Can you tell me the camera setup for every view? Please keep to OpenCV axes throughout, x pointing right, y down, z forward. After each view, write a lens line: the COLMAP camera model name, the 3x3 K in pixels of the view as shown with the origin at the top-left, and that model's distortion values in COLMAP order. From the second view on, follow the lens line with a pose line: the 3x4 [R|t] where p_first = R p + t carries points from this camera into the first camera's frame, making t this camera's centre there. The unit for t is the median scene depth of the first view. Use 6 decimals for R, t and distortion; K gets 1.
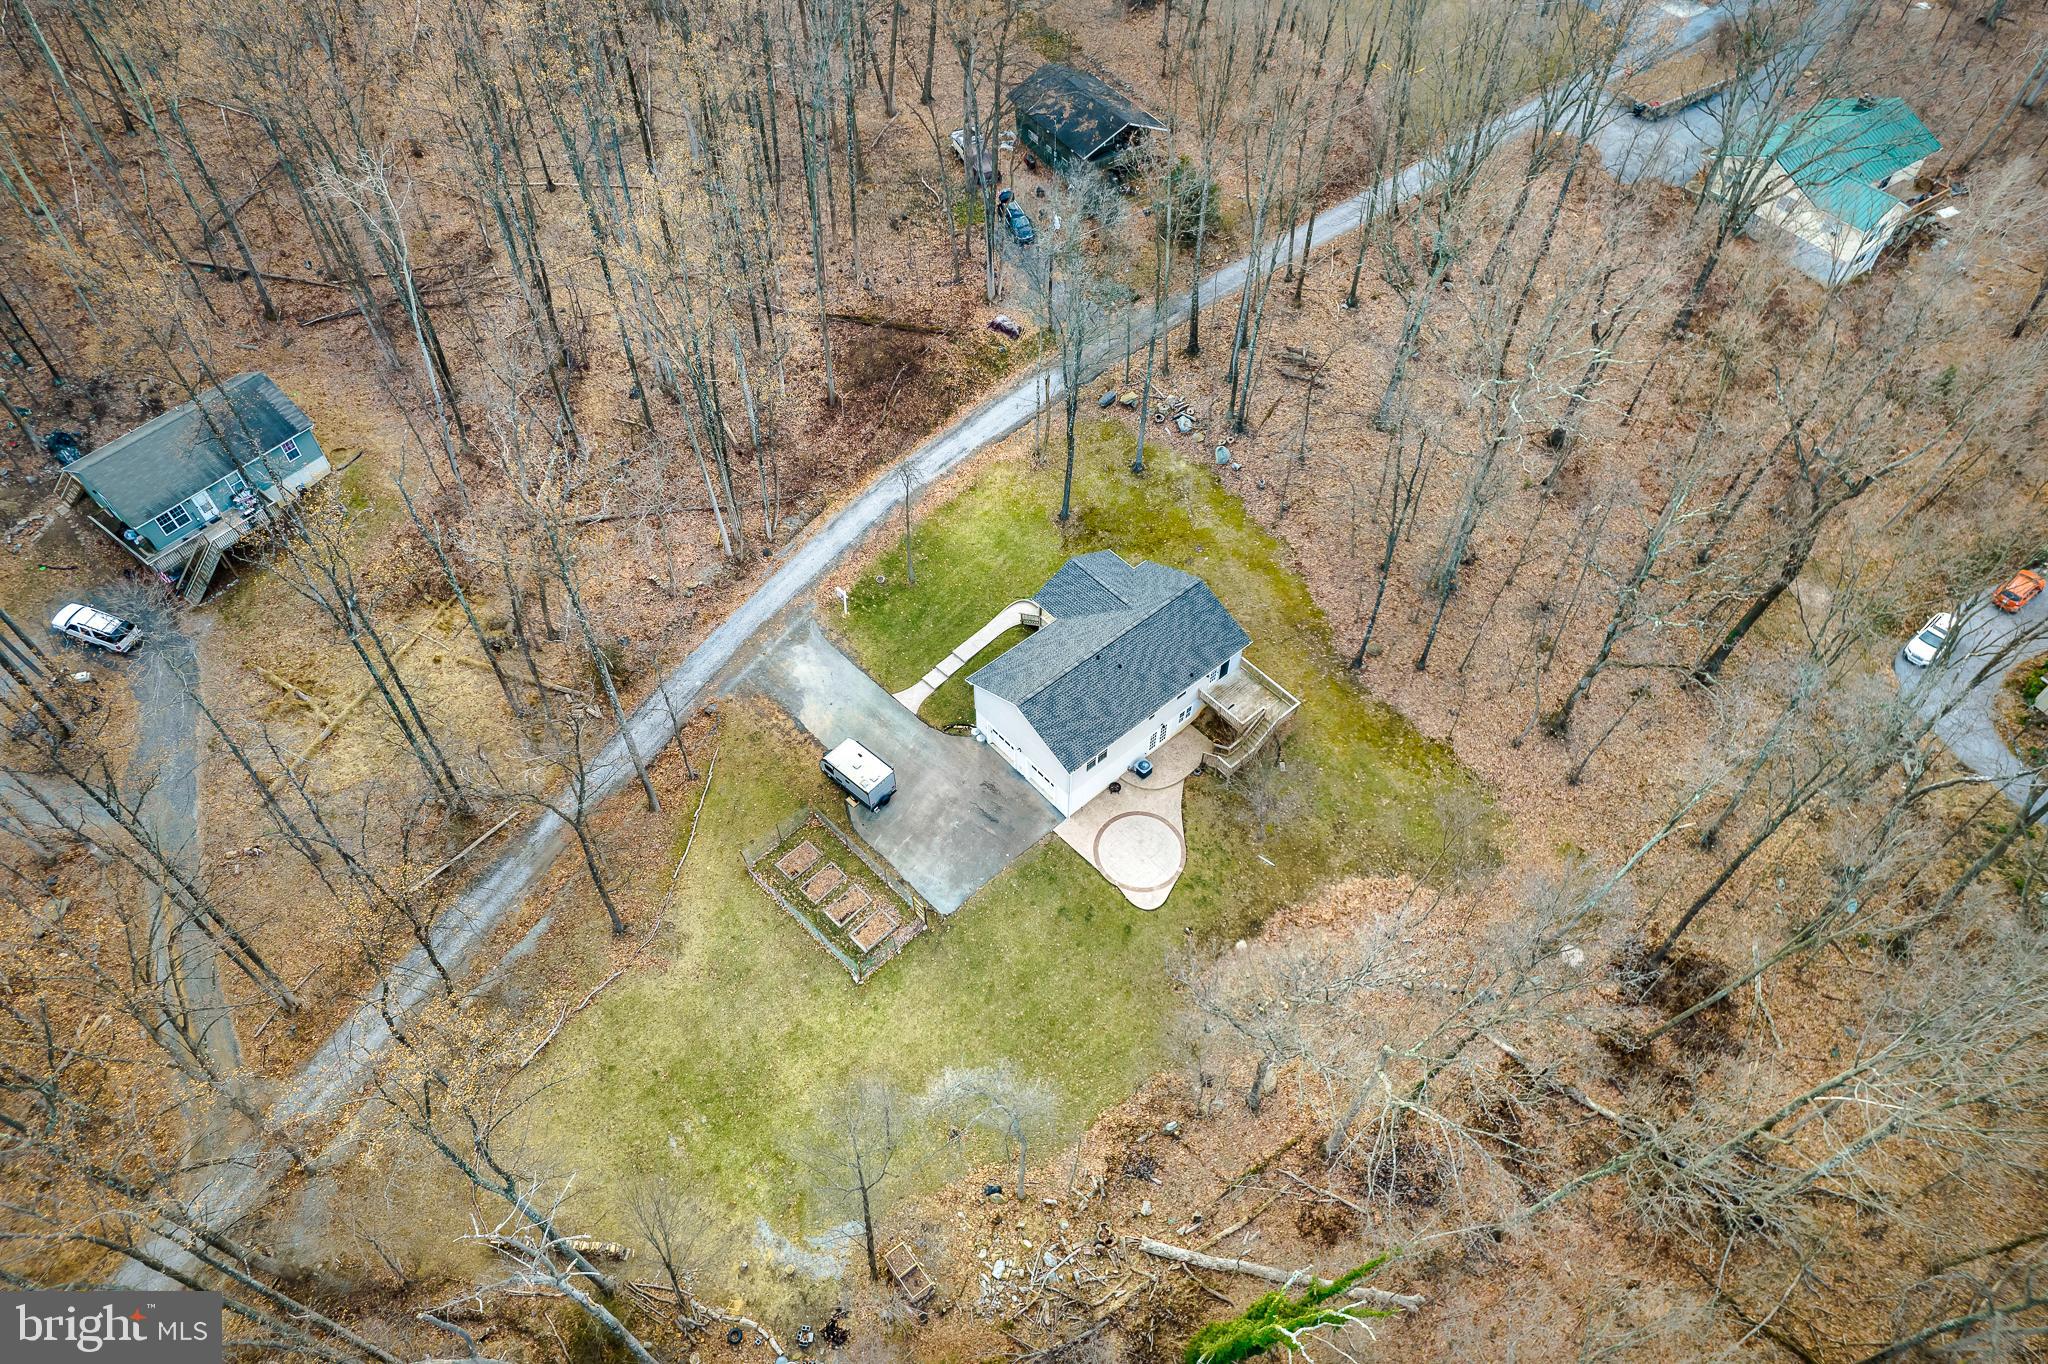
lens RADIAL K [[1307.0, 0, 1027.5], [0, 1307.0, 683.4], [0, 0, 1]] dist [-0.044753, 0.000442]
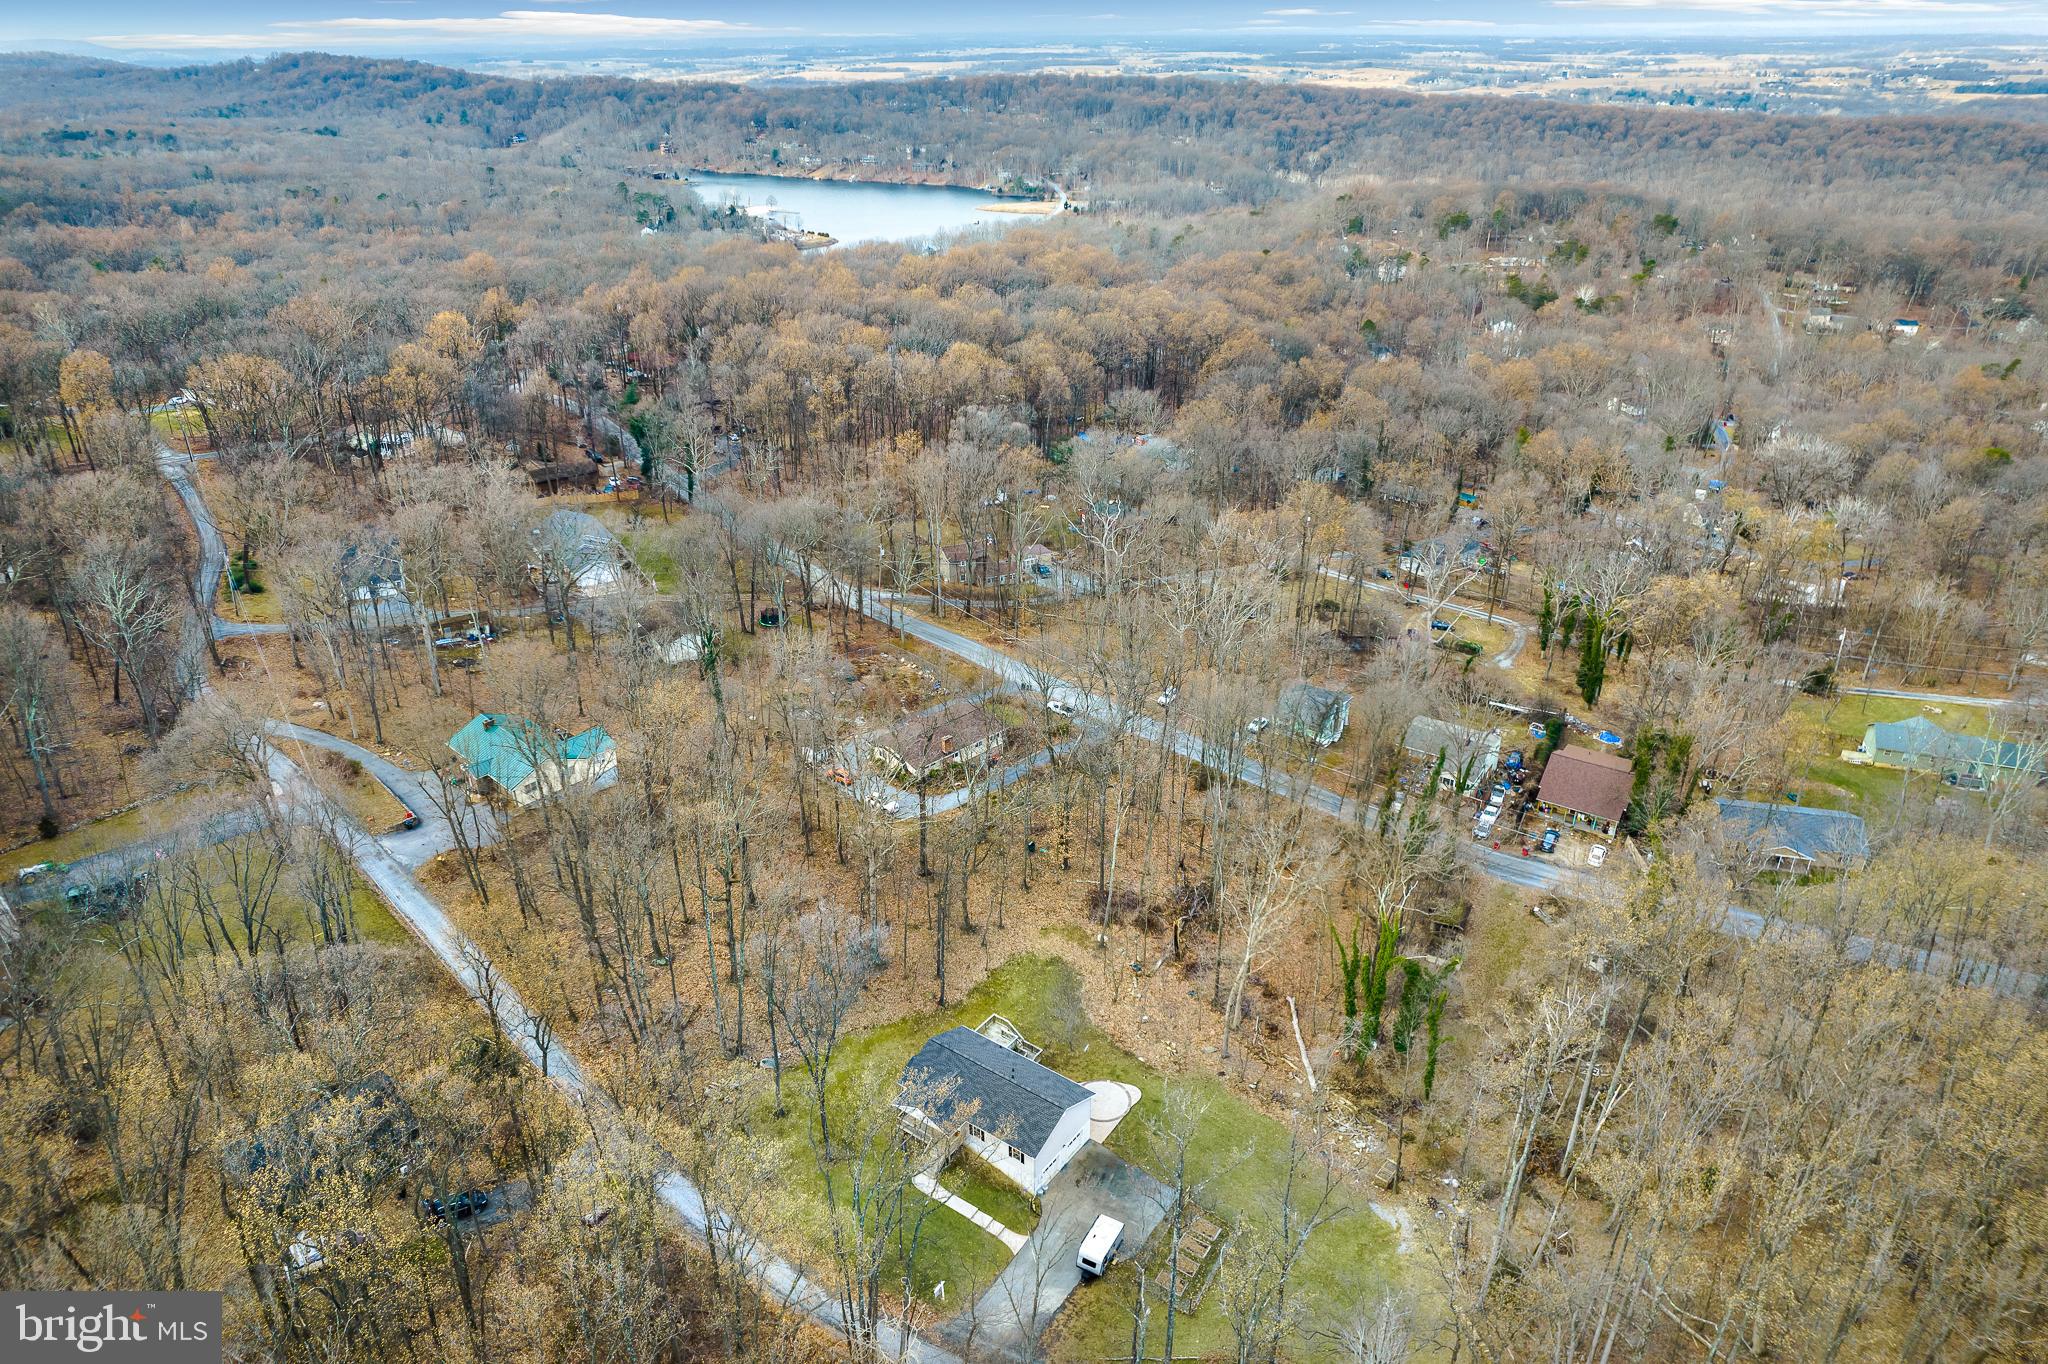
lens RADIAL K [[1307.0, 0, 1034.6], [0, 1307.0, 682.5], [0, 0, 1]] dist [-0.044753, 0.000442]
pose [[-0.219805, -0.436362, 0.872510, -1.008784], [0.762634, 0.480866, 0.432617, -0.825549], [-0.608338, 0.760497, 0.227087, 0.295057]]
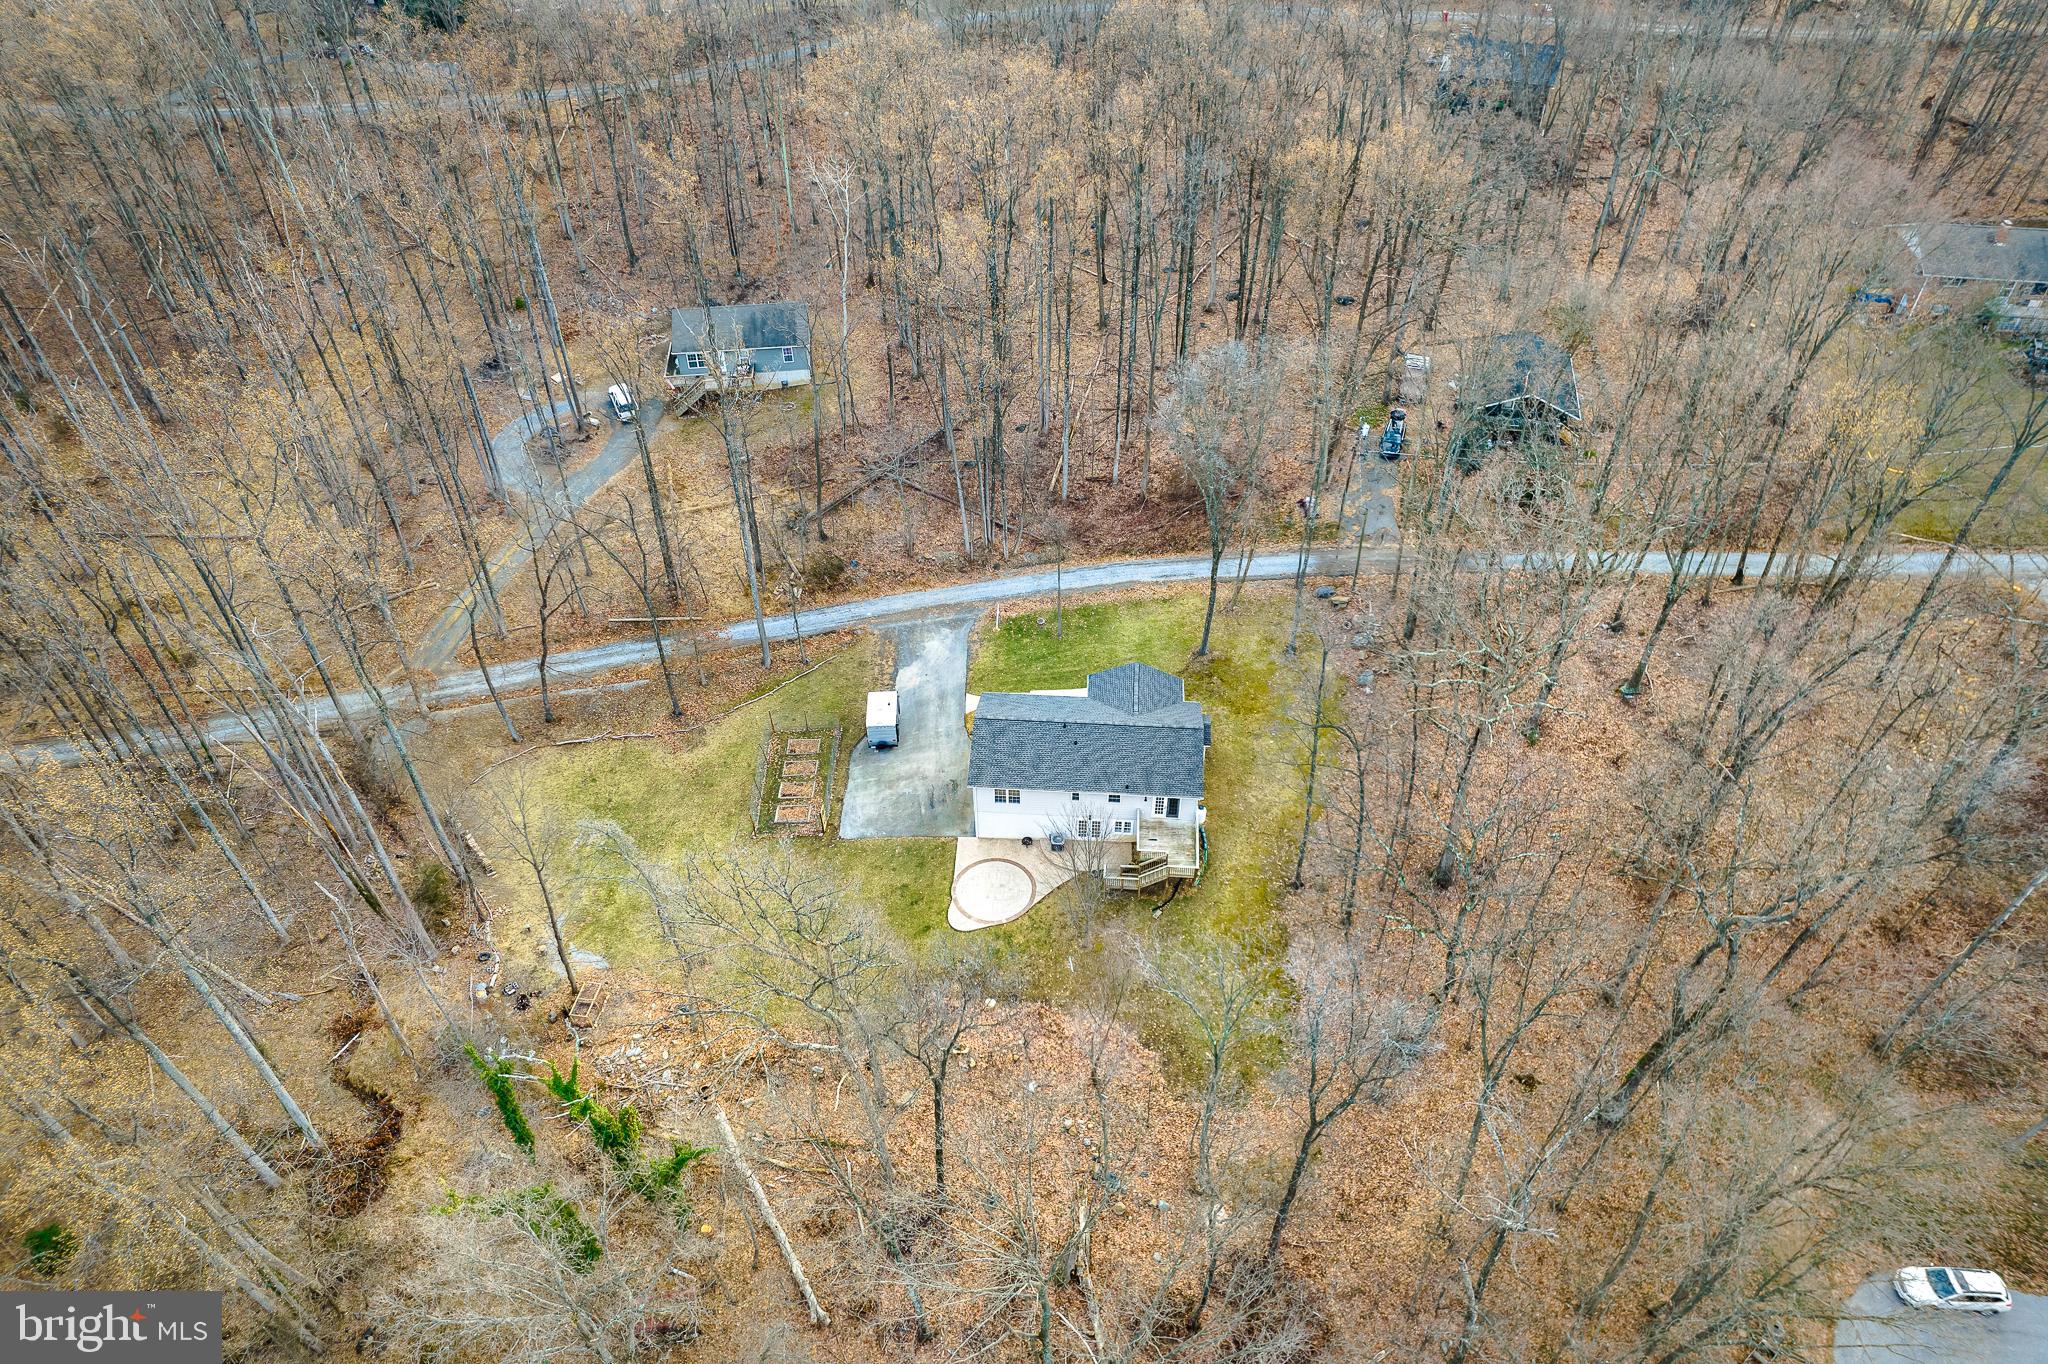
lens RADIAL K [[1307.0, 0, 1028.4], [0, 1307.0, 688.1], [0, 0, 1]] dist [-0.044753, 0.000442]
pose [[0.699549, 0.466243, -0.541524, 0.597160], [-0.550763, 0.834631, 0.007120, -0.035806], [0.455293, 0.293271, 0.840655, 0.038064]]
